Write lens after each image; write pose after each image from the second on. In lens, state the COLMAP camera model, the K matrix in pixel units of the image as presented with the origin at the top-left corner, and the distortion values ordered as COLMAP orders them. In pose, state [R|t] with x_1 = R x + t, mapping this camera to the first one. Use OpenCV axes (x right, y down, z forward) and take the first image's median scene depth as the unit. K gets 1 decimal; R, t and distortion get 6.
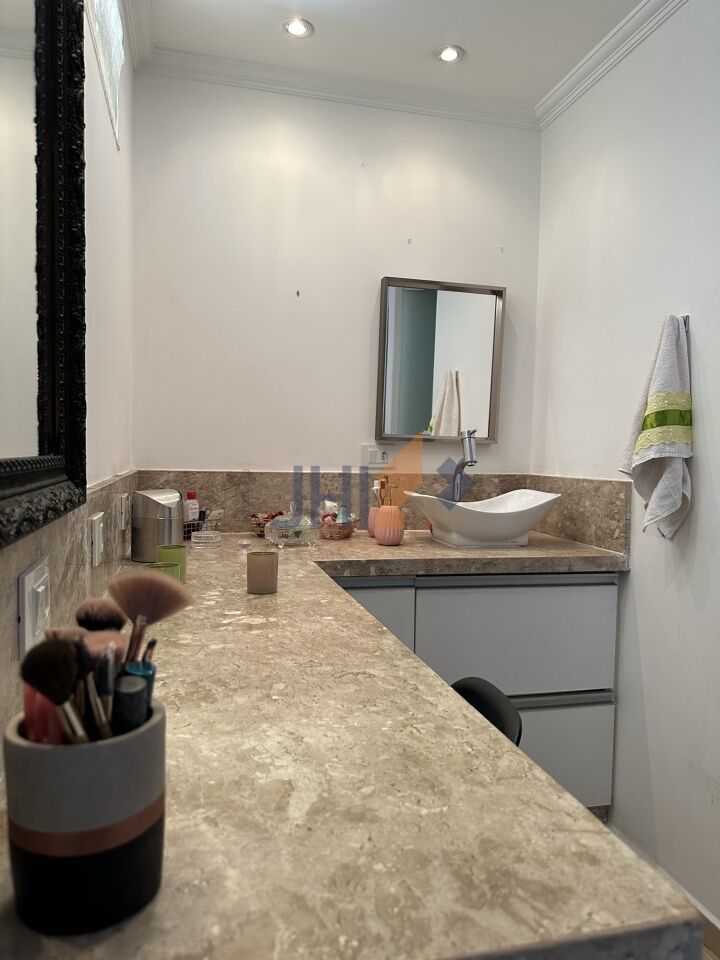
lens RADIAL K [[677.9, 0, 369.5], [0, 677.9, 487.0], [0, 0, 1]] dist [0.063138, -0.077287]
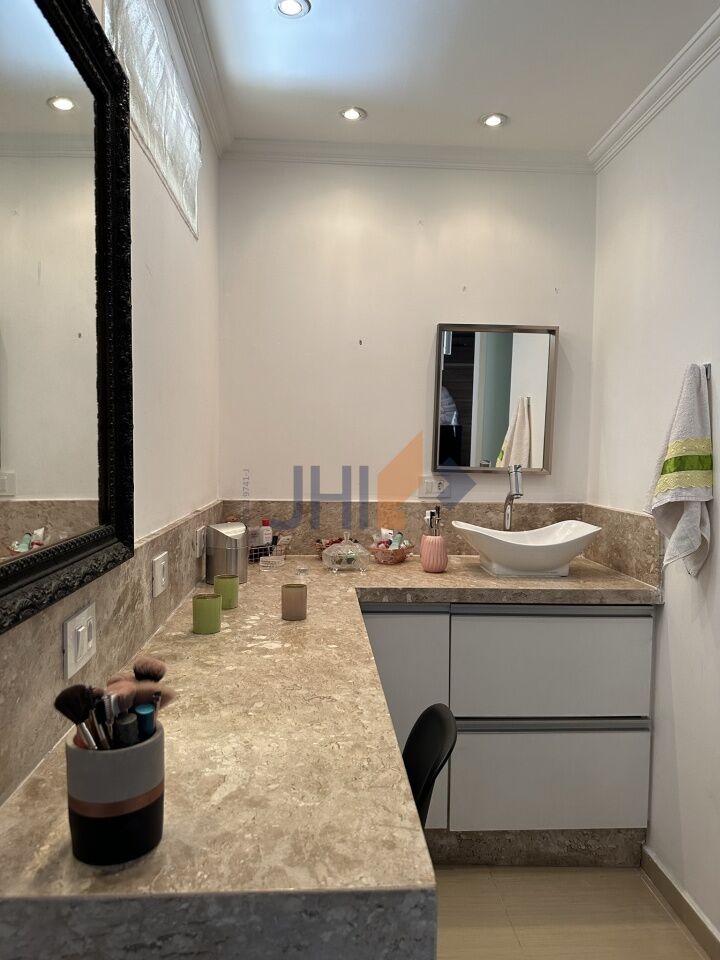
lens RADIAL K [[677.9, 0, 367.2], [0, 677.9, 490.4], [0, 0, 1]] dist [0.063138, -0.077287]
pose [[0.983422, 0.006532, -0.181214, 0.145280], [-0.006109, 0.999977, 0.002888, -0.059403], [0.181229, -0.001733, 0.983439, -0.121208]]
